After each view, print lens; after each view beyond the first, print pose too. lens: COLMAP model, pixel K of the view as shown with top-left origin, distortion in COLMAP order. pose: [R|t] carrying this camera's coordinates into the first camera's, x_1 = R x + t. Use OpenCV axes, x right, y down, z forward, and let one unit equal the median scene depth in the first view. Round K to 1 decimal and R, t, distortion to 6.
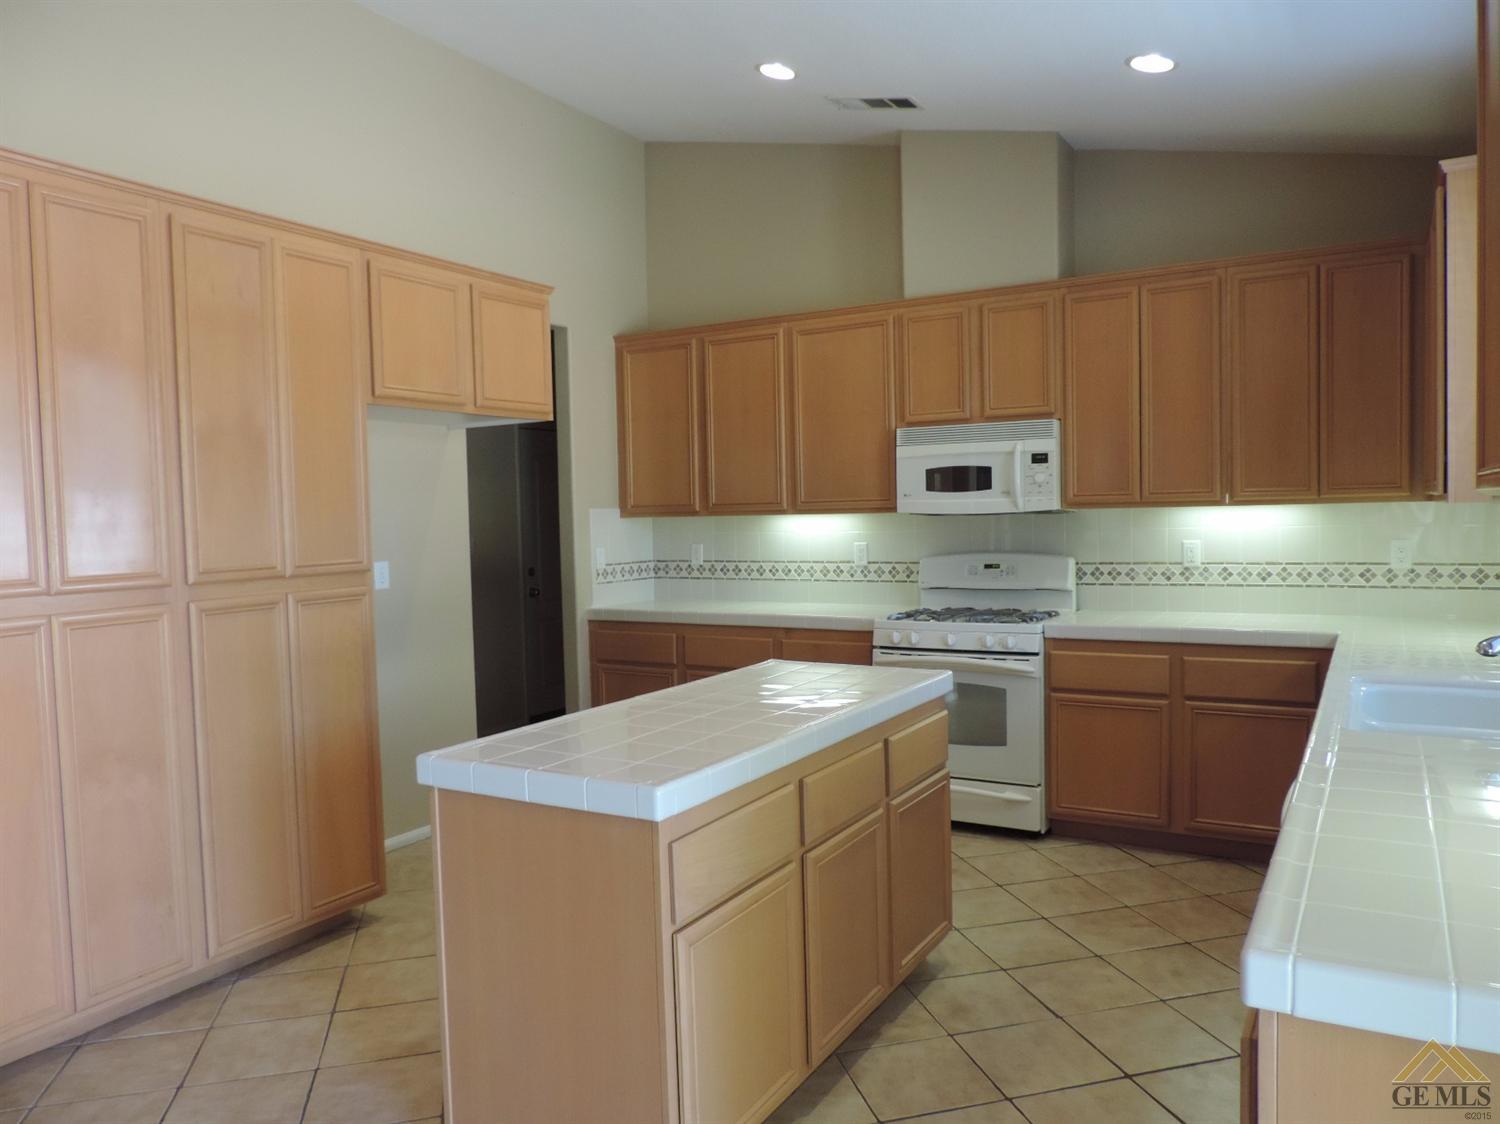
lens RADIAL K [[1069.0, 0, 758.3], [0, 1069.0, 570.4], [0, 0, 1]] dist [-0.020938, 0.010951]
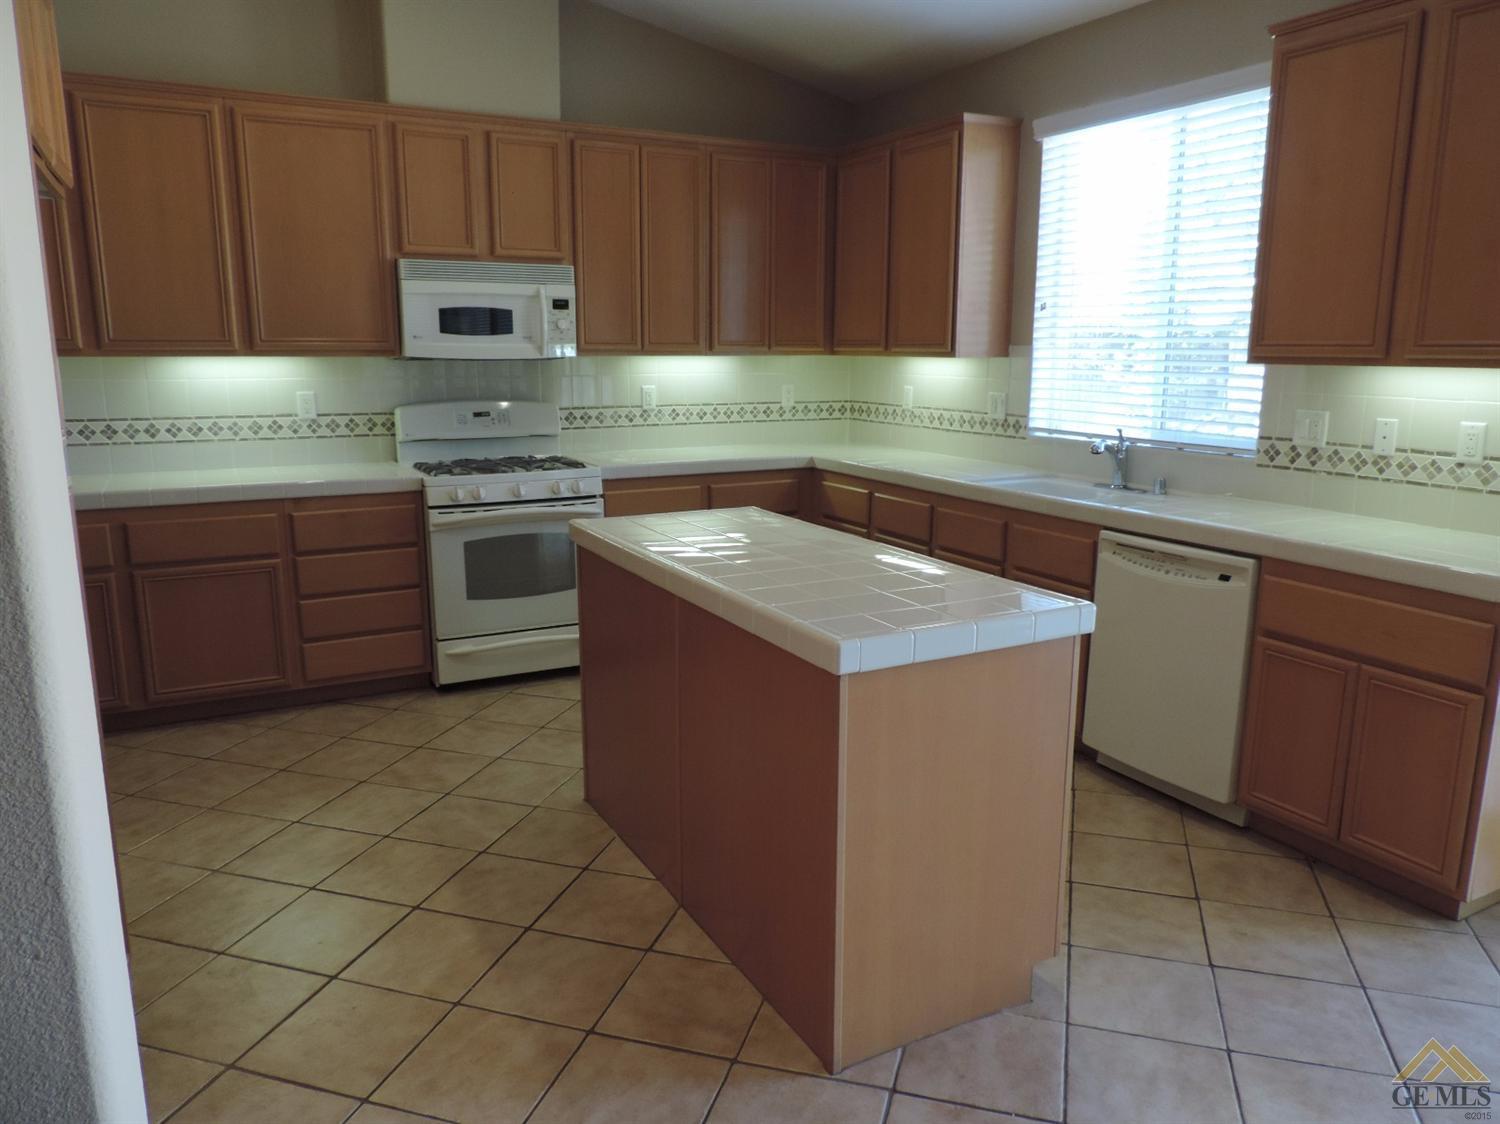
lens RADIAL K [[1069.0, 0, 760.0], [0, 1069.0, 556.6], [0, 0, 1]] dist [-0.020938, 0.010951]
pose [[0.520311, -0.137157, 0.842891, -0.498998], [0.032837, 0.989501, 0.140744, -0.004236], [-0.853345, -0.045552, 0.519352, 0.291034]]
